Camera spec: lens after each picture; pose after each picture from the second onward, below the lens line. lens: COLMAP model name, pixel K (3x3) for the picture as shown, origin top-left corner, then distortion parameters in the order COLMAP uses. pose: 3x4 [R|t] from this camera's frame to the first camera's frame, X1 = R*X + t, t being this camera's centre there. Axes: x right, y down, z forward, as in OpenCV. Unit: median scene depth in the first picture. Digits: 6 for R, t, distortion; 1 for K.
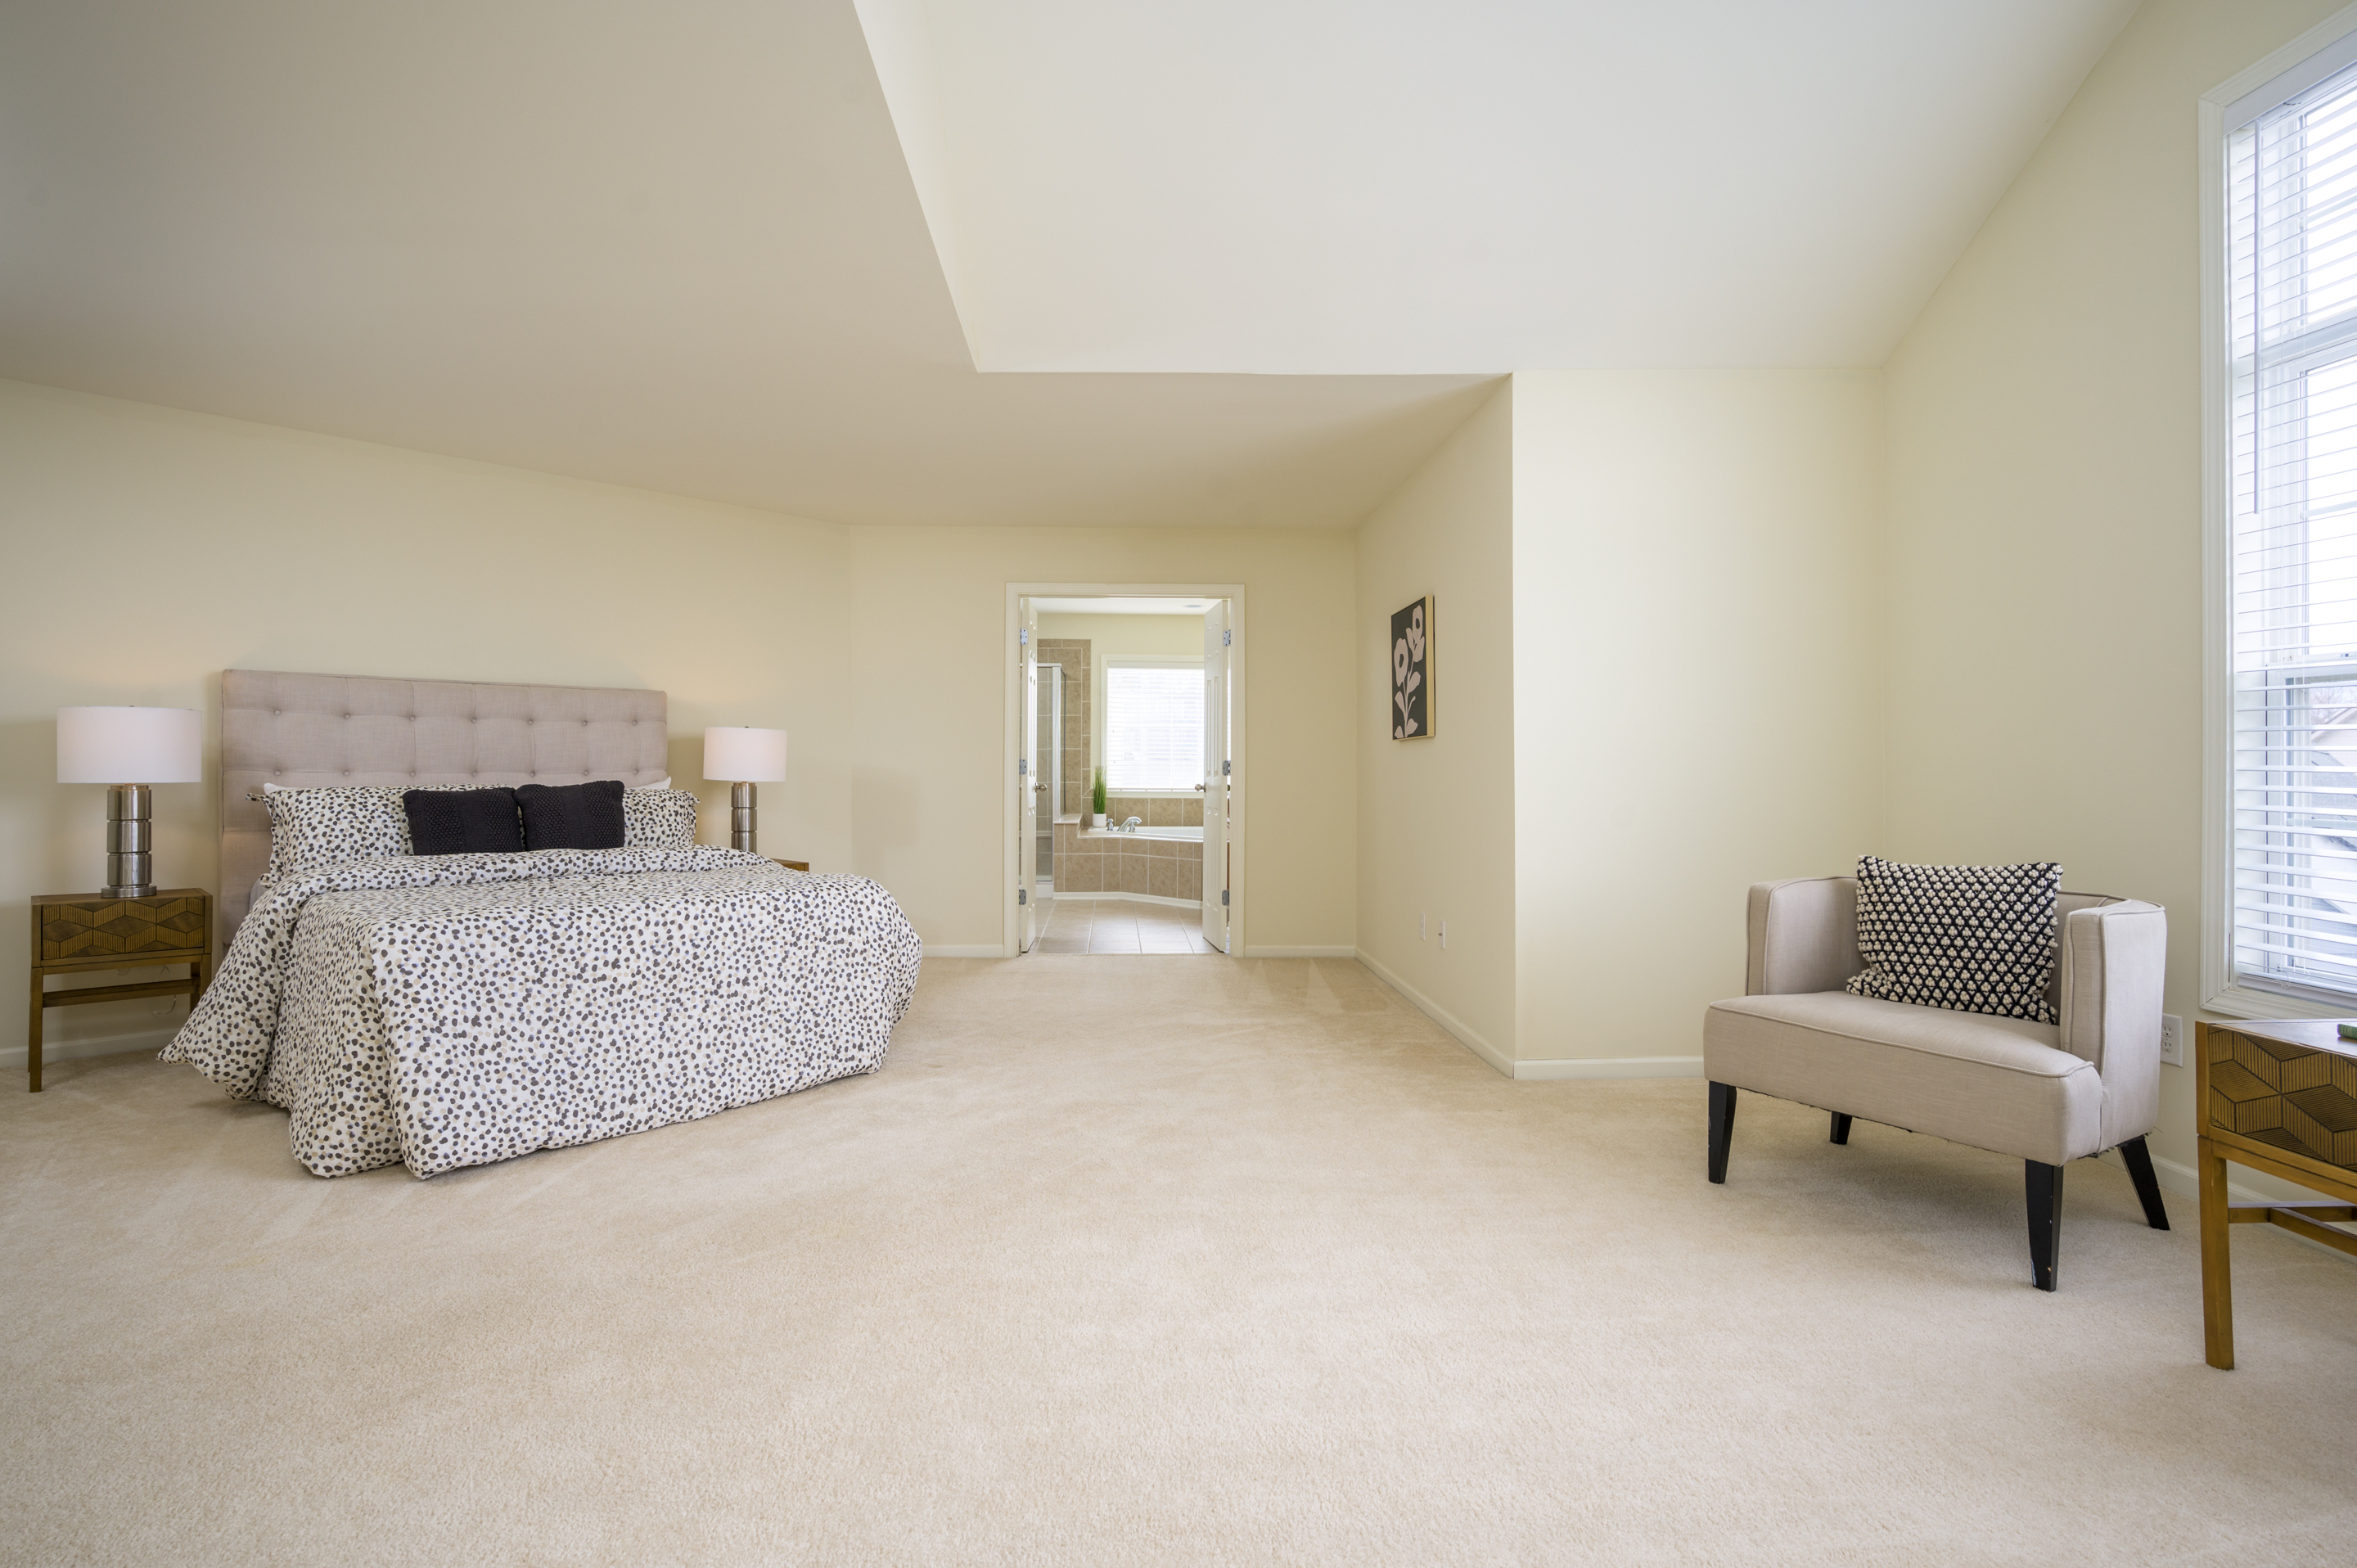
lens RADIAL K [[1148.1, 0, 1163.0], [0, 1148.1, 767.8], [0, 0, 1]] dist [-0.004906, -0.000284]
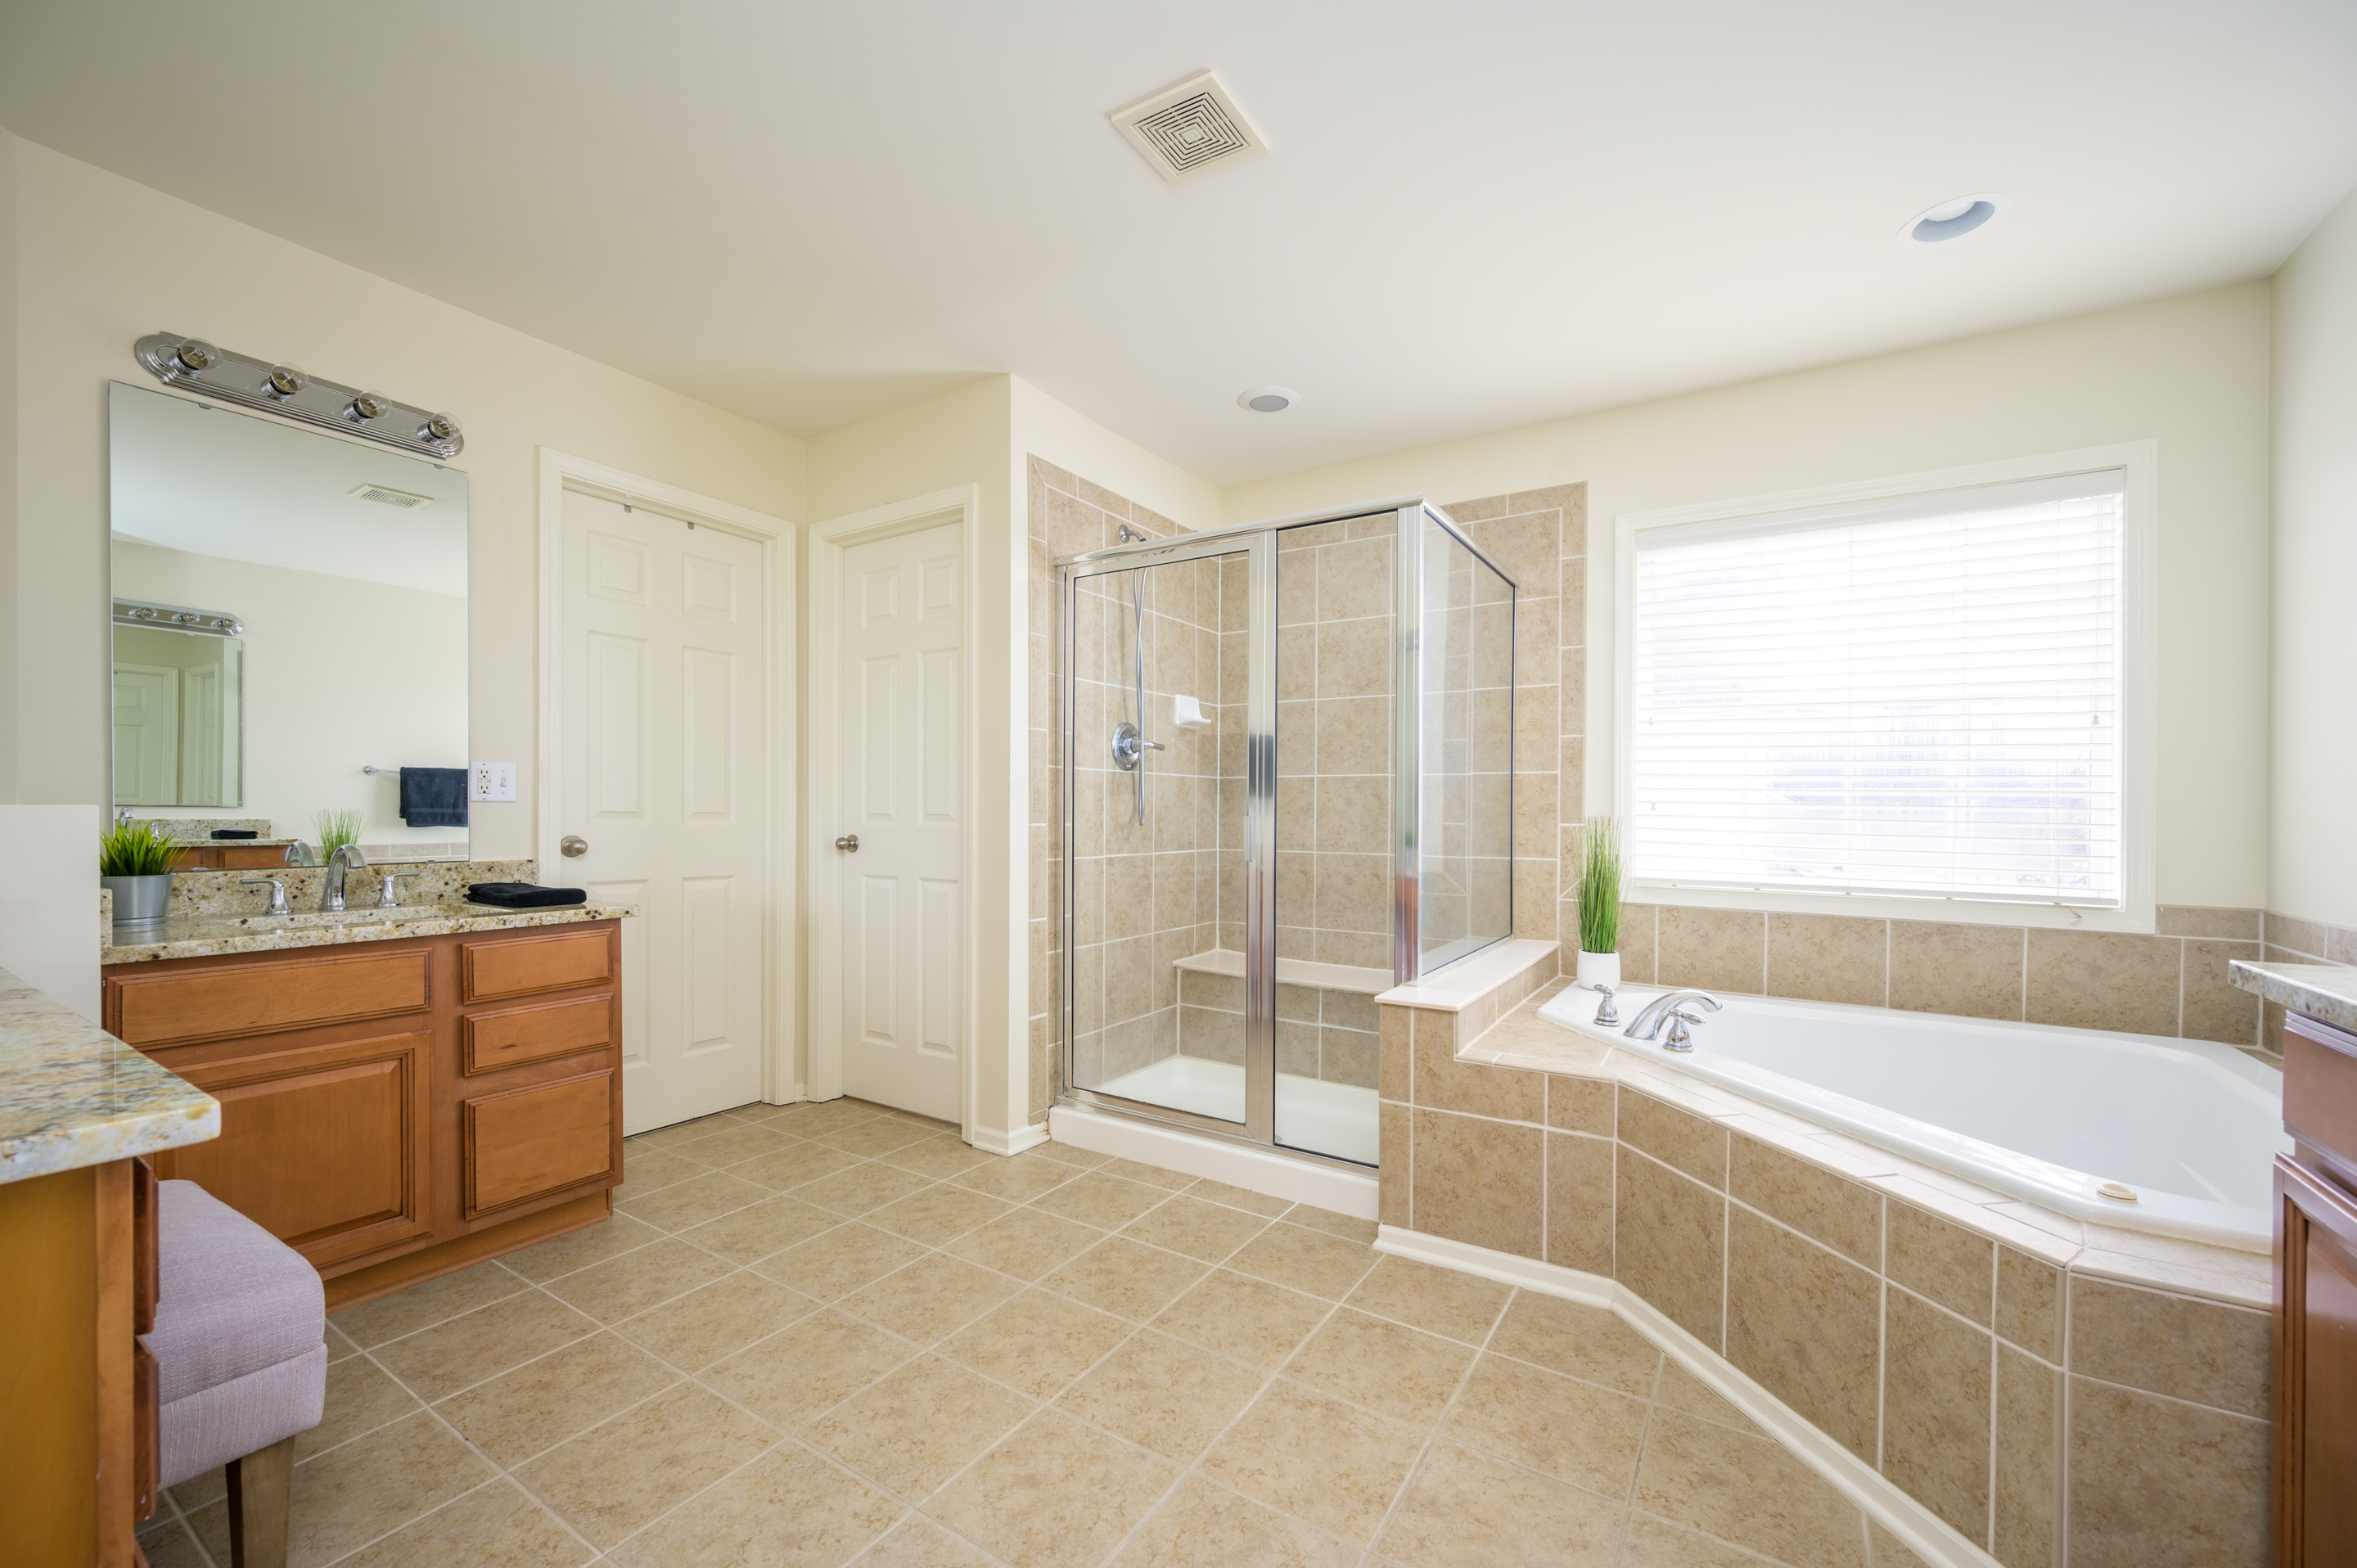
lens RADIAL K [[923.9, 0, 1172.5], [0, 923.9, 835.1], [0, 0, 1]] dist [-0.000423, -0.000010]
pose [[0.816211, 0.012688, -0.577615, 0.002288], [-0.003363, 0.999846, 0.017210, -0.000540], [0.577744, -0.012105, 0.816128, 0.686291]]
